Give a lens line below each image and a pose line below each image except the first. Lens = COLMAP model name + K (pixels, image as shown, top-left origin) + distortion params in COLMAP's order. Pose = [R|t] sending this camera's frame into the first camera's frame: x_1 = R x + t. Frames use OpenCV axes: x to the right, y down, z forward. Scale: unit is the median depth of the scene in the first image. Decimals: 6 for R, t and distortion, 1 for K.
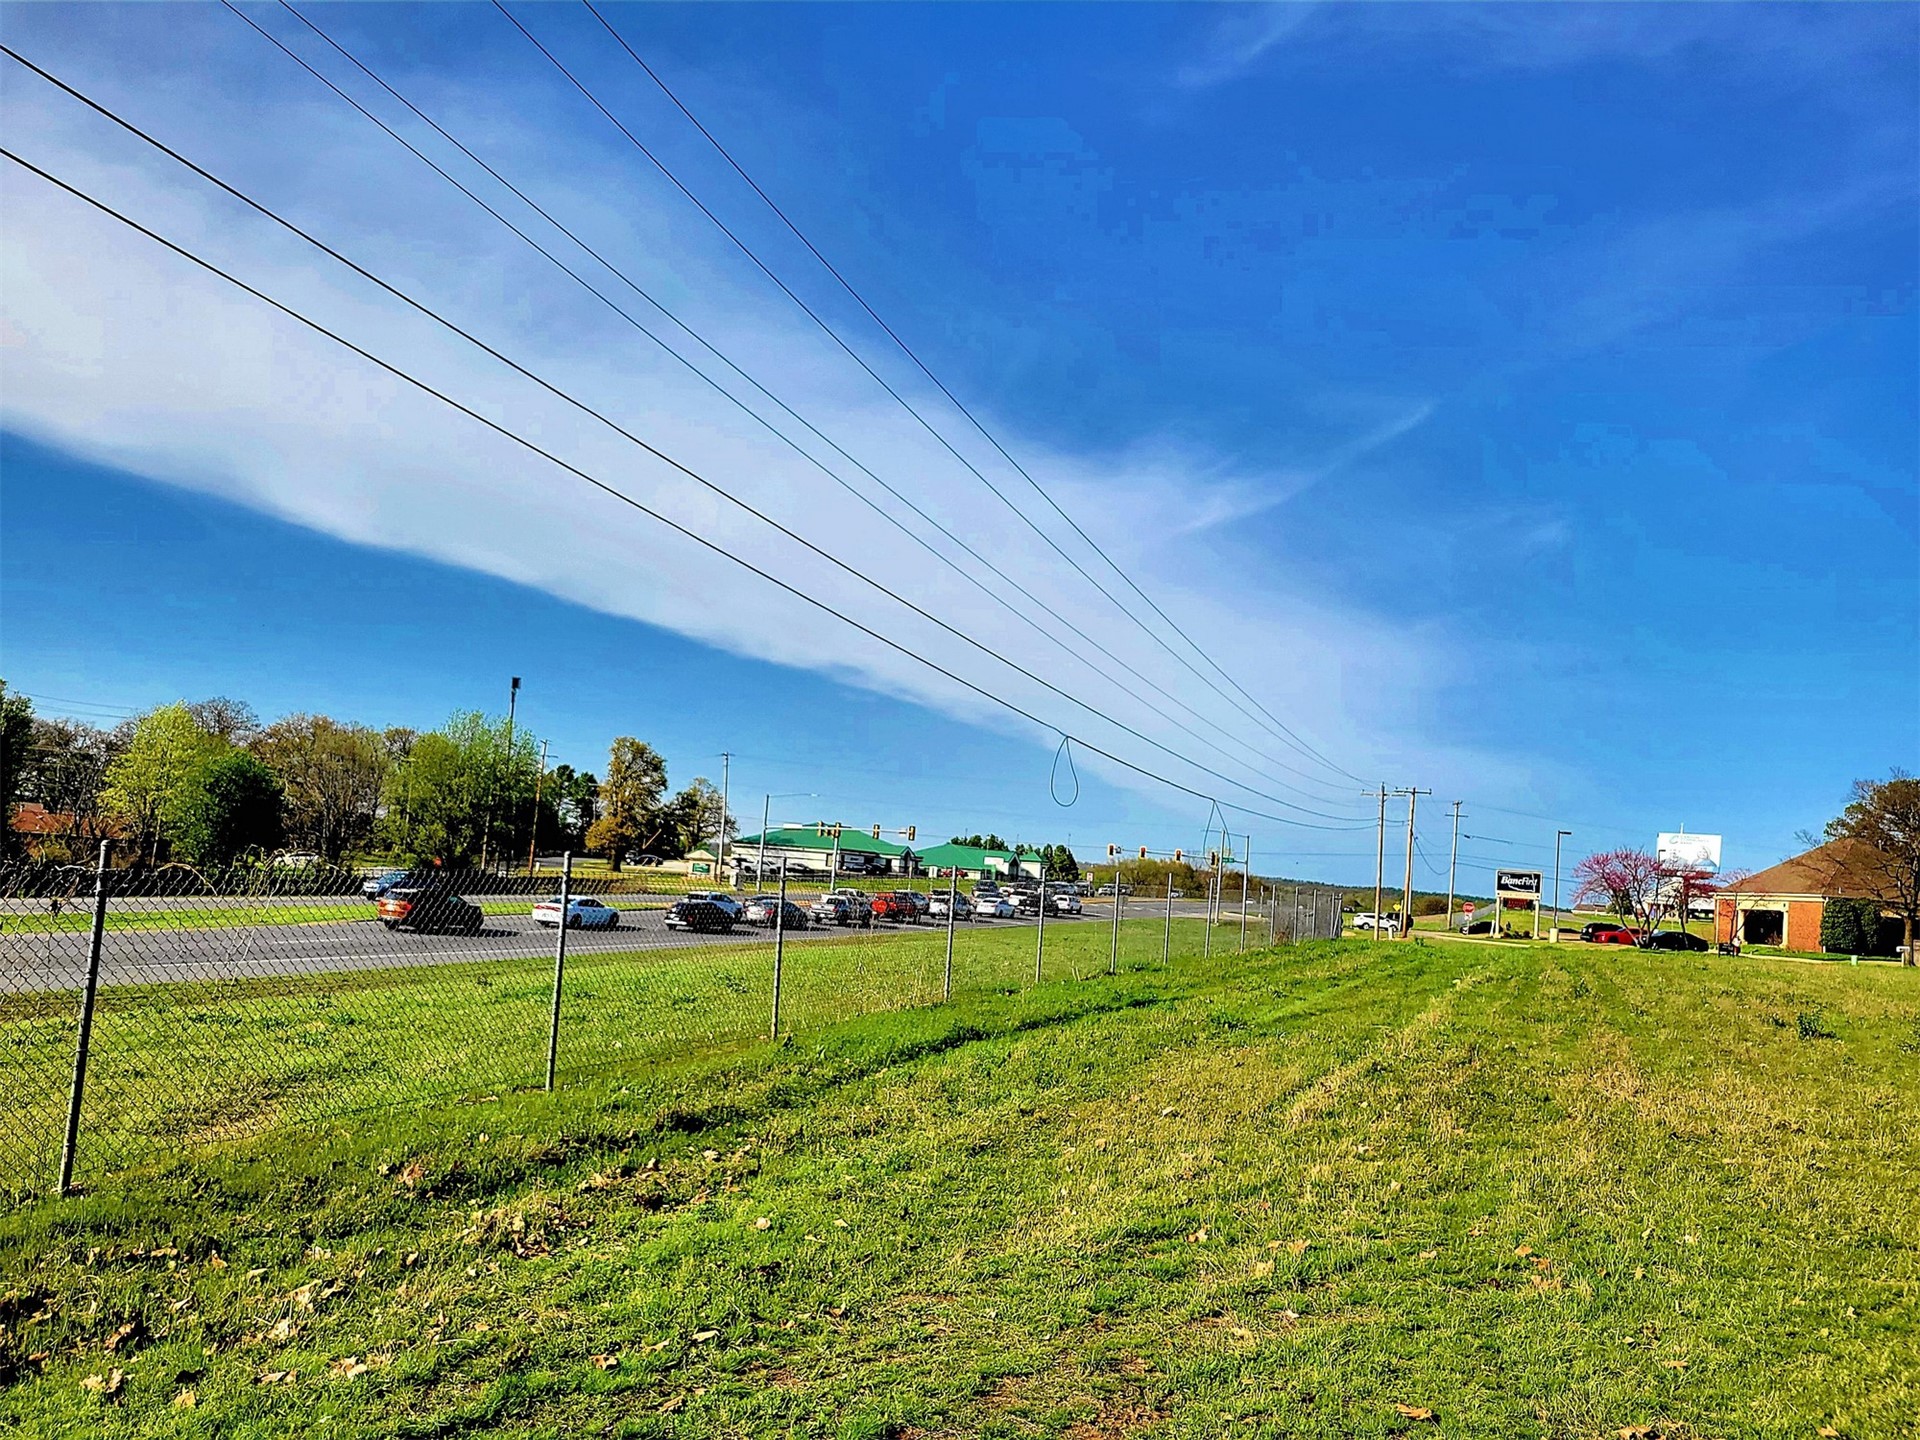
lens RADIAL K [[1415.8, 0, 931.5], [0, 1415.8, 749.3], [0, 0, 1]] dist [0.056566, -0.044392]
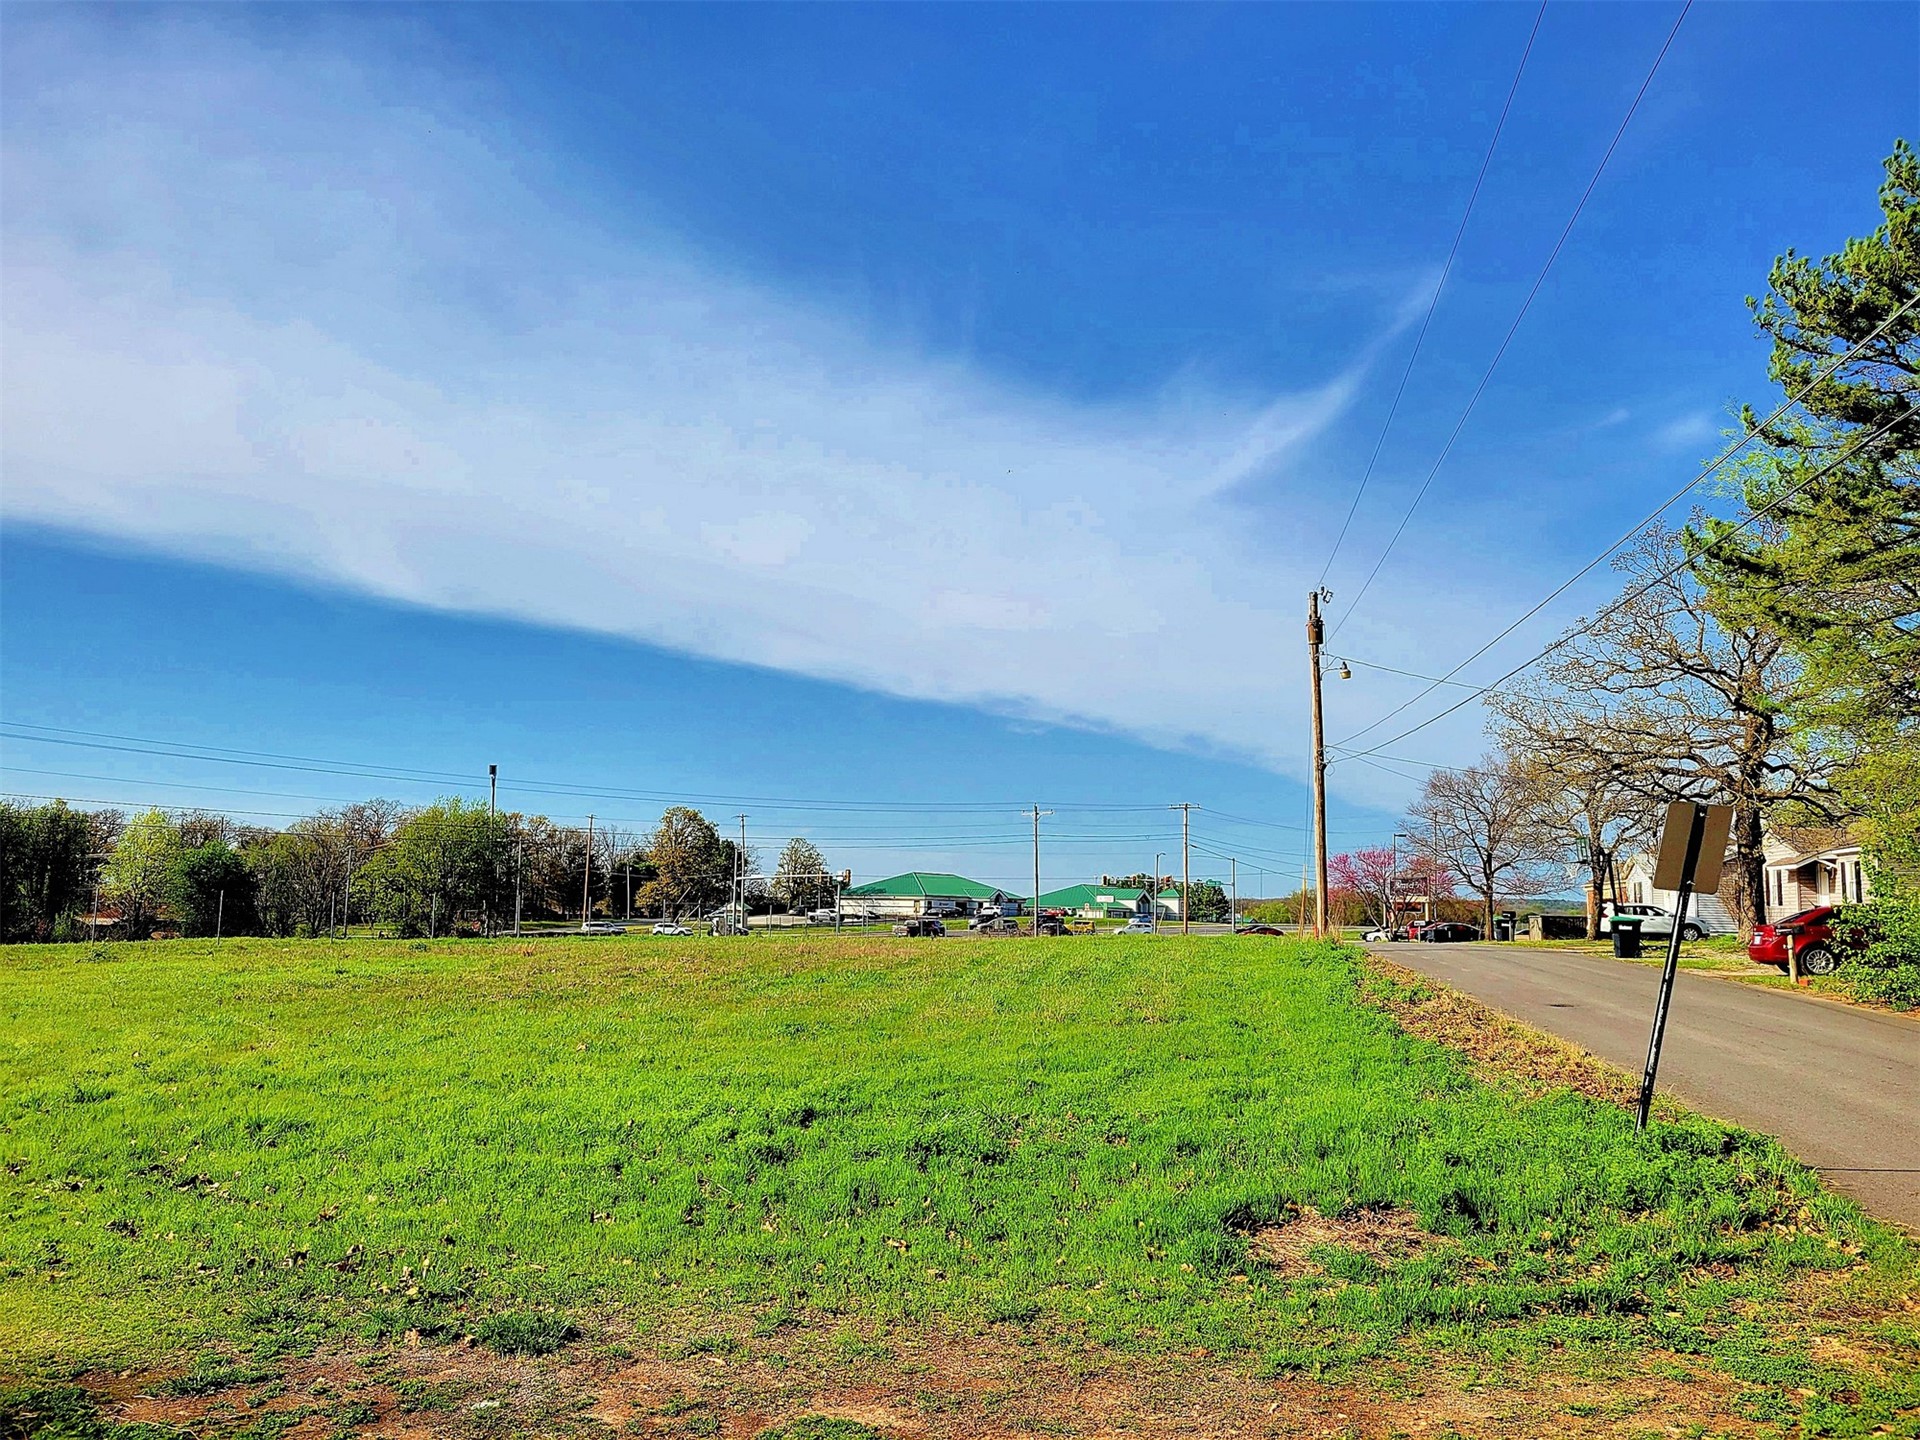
lens RADIAL K [[1415.8, 0, 931.5], [0, 1415.8, 749.3], [0, 0, 1]] dist [0.056566, -0.044392]
pose [[0.974139, -0.074360, -0.213361, 0.157780], [0.067344, 0.996929, -0.039975, 0.017725], [0.215678, 0.024573, 0.976155, 0.143903]]
